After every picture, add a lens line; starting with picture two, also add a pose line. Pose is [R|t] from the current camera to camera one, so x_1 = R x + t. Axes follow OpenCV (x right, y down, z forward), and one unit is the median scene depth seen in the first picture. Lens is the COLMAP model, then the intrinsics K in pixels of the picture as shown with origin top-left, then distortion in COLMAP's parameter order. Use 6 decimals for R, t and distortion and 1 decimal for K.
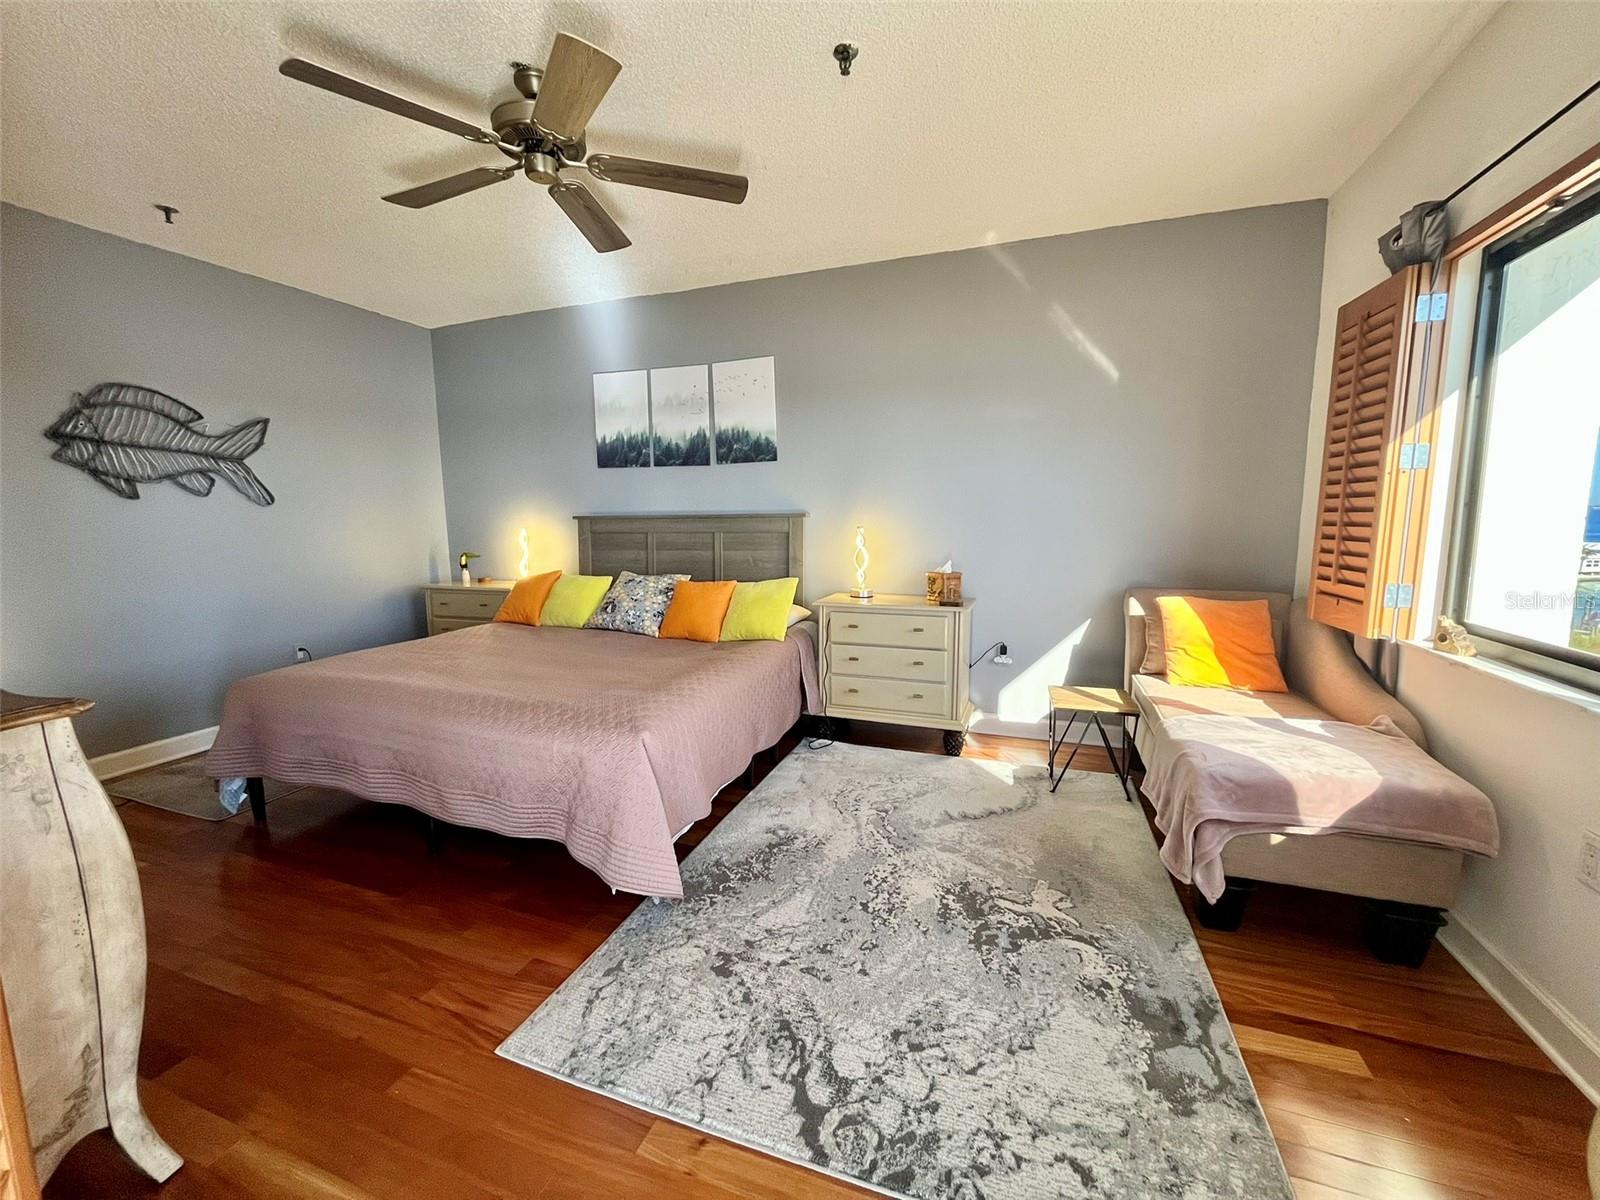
lens RADIAL K [[641.2, 0, 791.6], [0, 641.2, 598.0], [0, 0, 1]] dist [0.000545, -0.000559]
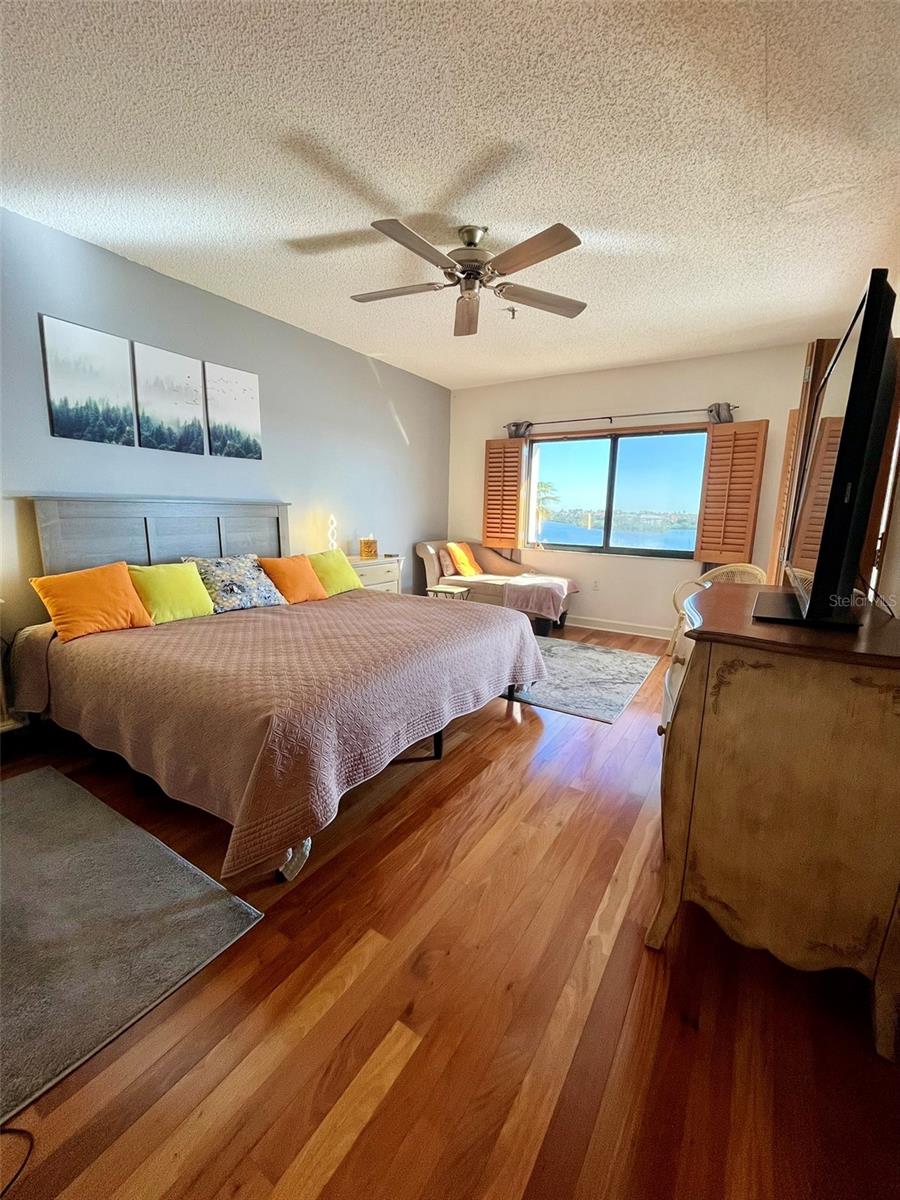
lens RADIAL K [[480.9, 0, 444.1], [0, 480.9, 599.1], [0, 0, 1]] dist [0.000545, -0.000559]
pose [[0.225405, -0.169202, 0.959460, -0.898429], [0.092734, 0.984058, 0.151755, -0.053761], [-0.969842, 0.054768, 0.237503, 0.437663]]
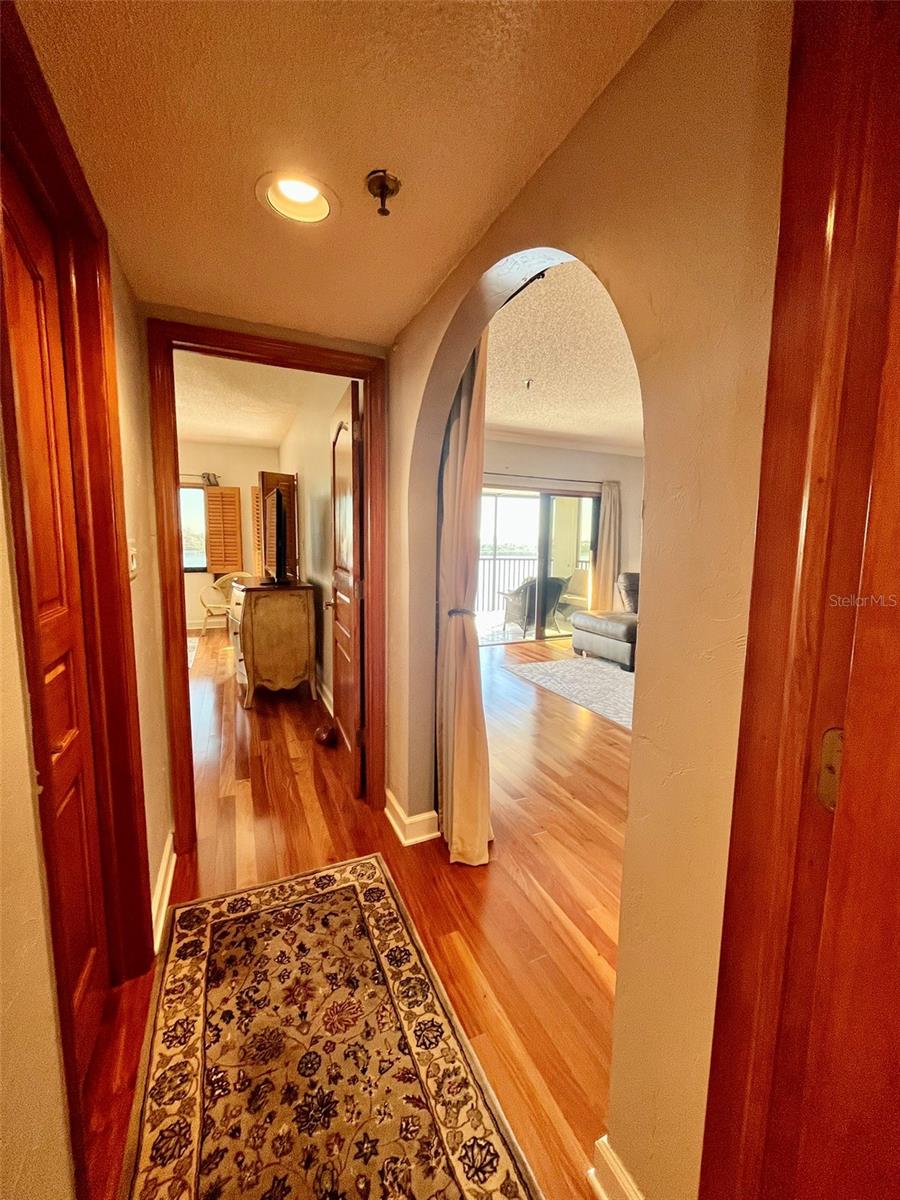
lens RADIAL K [[480.9, 0, 444.3], [0, 480.9, 597.9], [0, 0, 1]] dist [0.000545, -0.000559]
pose [[-0.695536, -0.090807, 0.712730, -1.501179], [0.070694, 0.978519, 0.193659, -0.103718], [-0.715005, 0.185082, -0.674175, 0.712559]]
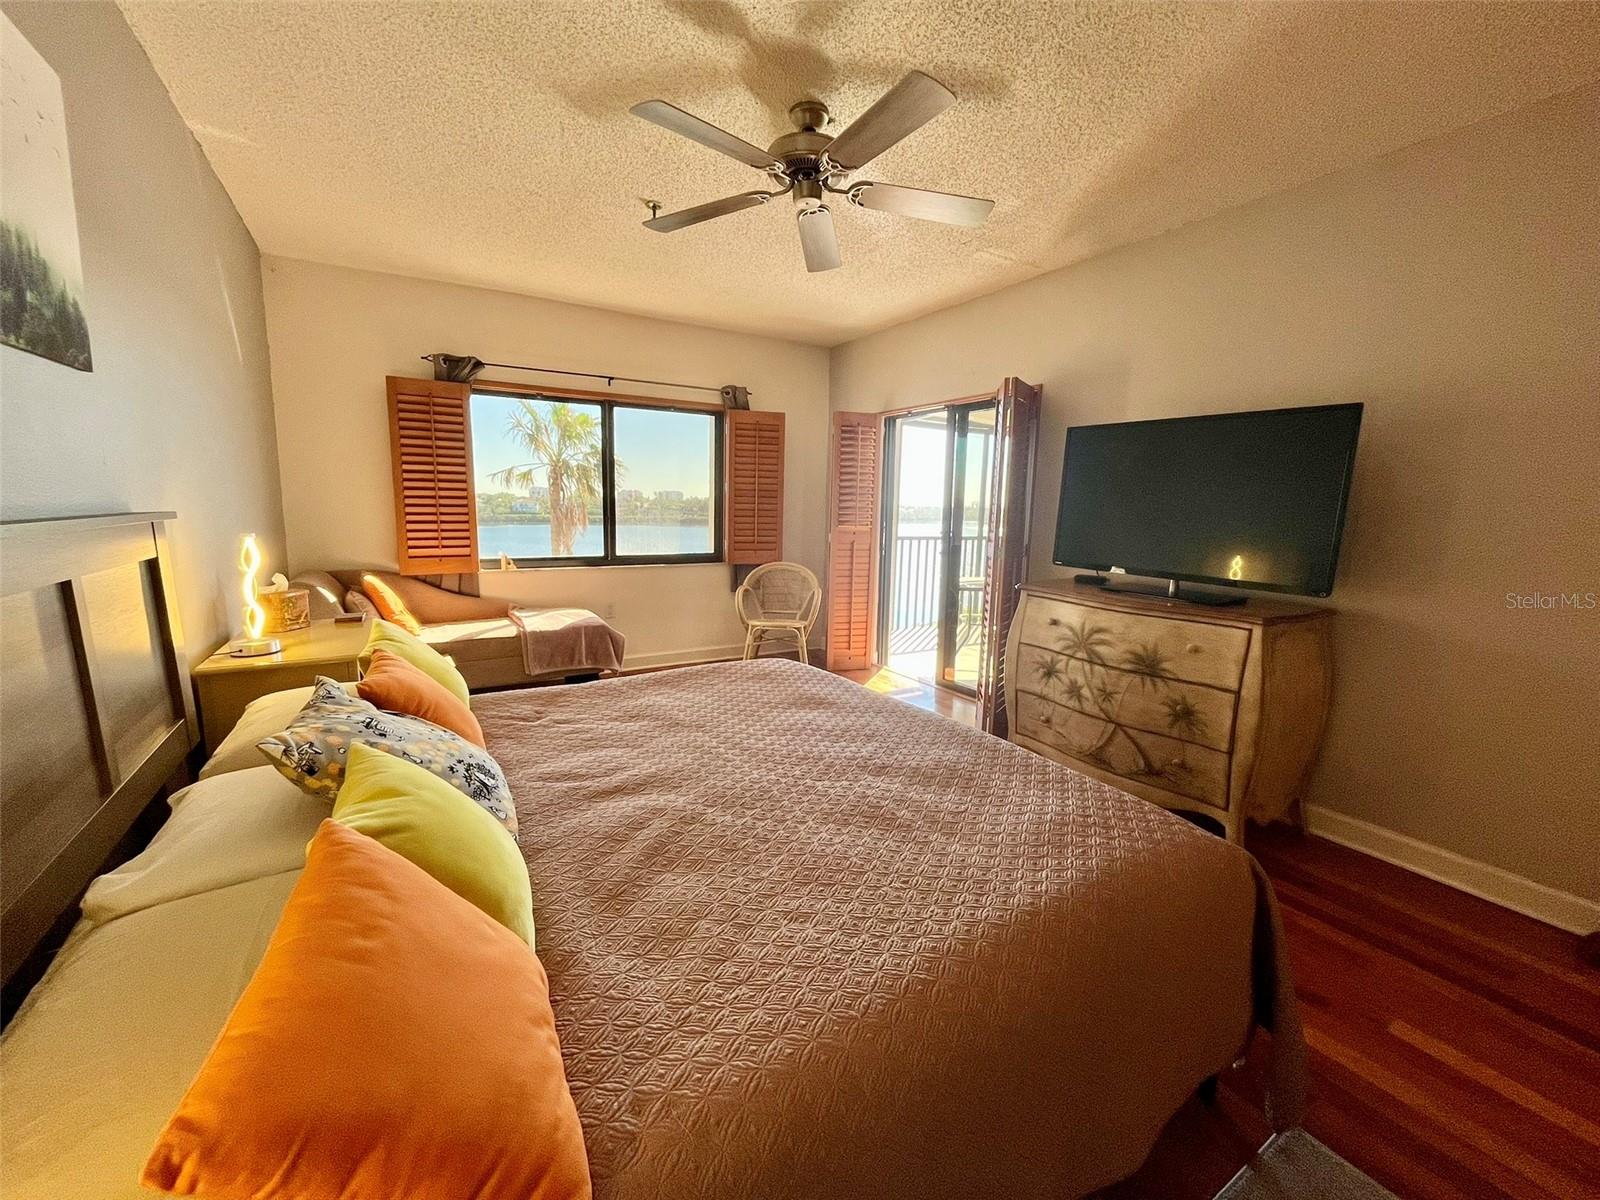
lens RADIAL K [[641.2, 0, 801.4], [0, 641.2, 599.4], [0, 0, 1]] dist [0.000545, -0.000559]
pose [[-0.775998, -0.104206, 0.622067, -0.592060], [0.060004, 0.969588, 0.237273, -0.148857], [-0.627874, 0.221450, -0.746146, 1.045833]]
